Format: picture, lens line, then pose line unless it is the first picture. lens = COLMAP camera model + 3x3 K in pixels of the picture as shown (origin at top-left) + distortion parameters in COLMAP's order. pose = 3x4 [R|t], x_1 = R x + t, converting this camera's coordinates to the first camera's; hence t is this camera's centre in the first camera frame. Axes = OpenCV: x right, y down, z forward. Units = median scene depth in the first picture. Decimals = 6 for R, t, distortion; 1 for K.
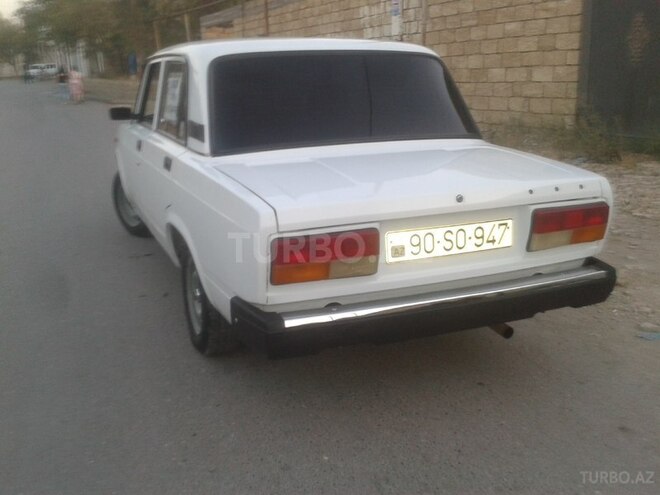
lens RADIAL K [[639.8, 0, 330.0], [0, 639.8, 247.5], [0, 0, 1]] dist [0.138643, -0.312423]
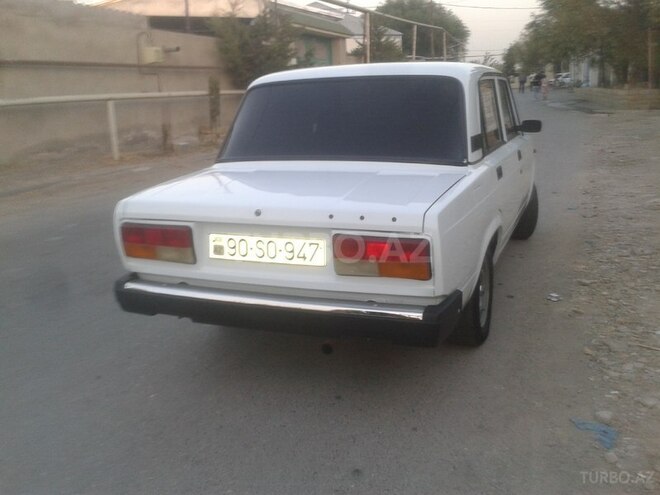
lens RADIAL K [[639.8, 0, 330.0], [0, 639.8, 247.5], [0, 0, 1]] dist [0.138643, -0.312423]
pose [[0.715473, 0.153561, -0.681555, 1.023192], [-0.161241, 0.985503, 0.052778, -0.091280], [0.679779, 0.072134, 0.729861, 0.248108]]
